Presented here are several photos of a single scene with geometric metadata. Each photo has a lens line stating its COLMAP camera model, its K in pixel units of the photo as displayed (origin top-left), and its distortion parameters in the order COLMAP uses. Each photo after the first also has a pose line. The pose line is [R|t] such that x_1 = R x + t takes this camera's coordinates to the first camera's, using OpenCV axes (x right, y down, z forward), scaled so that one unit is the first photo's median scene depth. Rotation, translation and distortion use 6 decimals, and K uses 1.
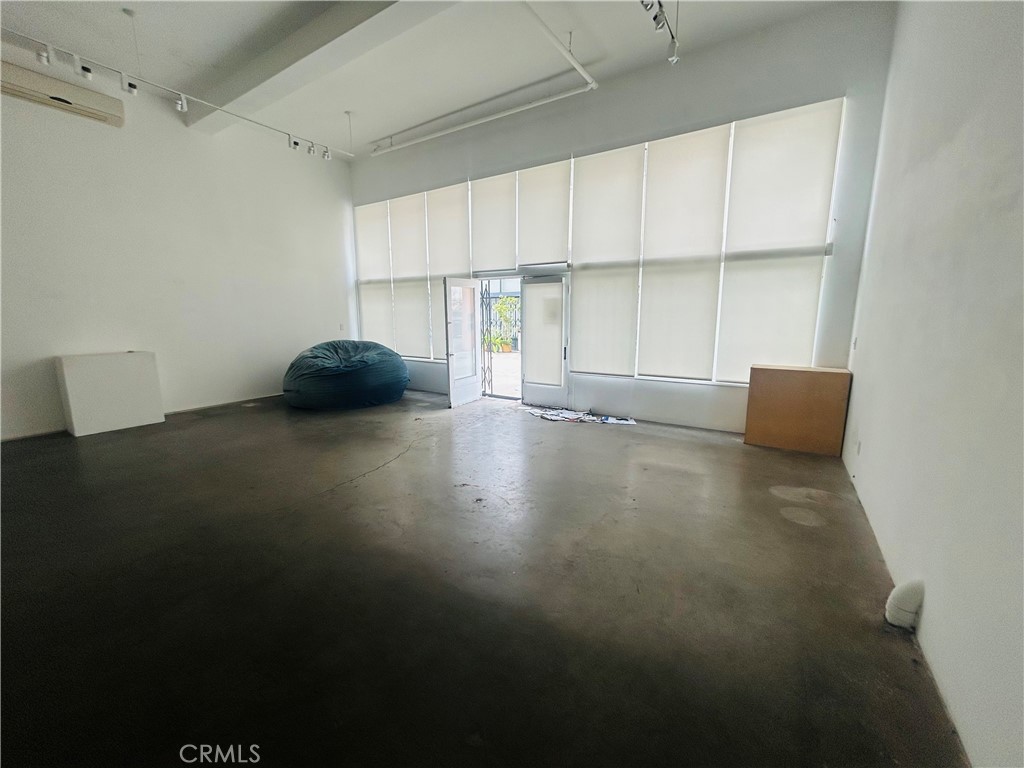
lens RADIAL K [[411.9, 0, 512.0], [0, 411.9, 384.0], [0, 0, 1]] dist [-0.000040, 0.000039]
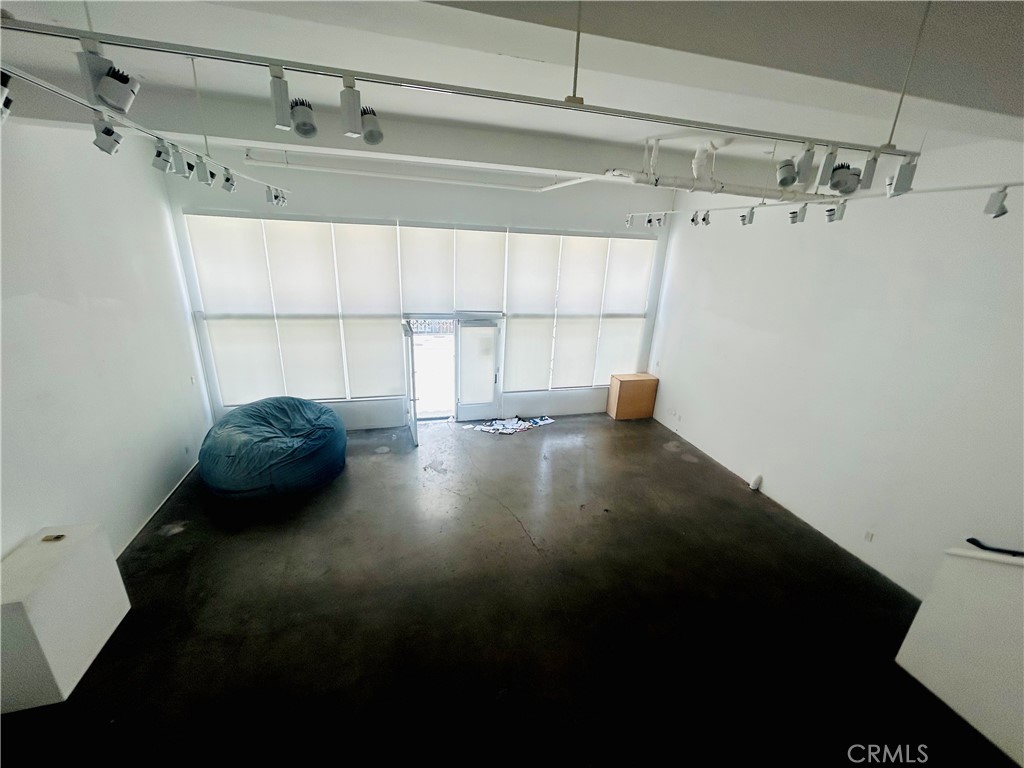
lens RADIAL K [[418.0, 0, 512.0], [0, 418.0, 384.0], [0, 0, 1]] dist [-0.003014, -0.000347]
pose [[0.662429, -0.213058, 0.718188, -0.820404], [0.079037, 0.973230, 0.215817, -0.354027], [-0.744944, -0.086200, 0.661535, 0.104879]]
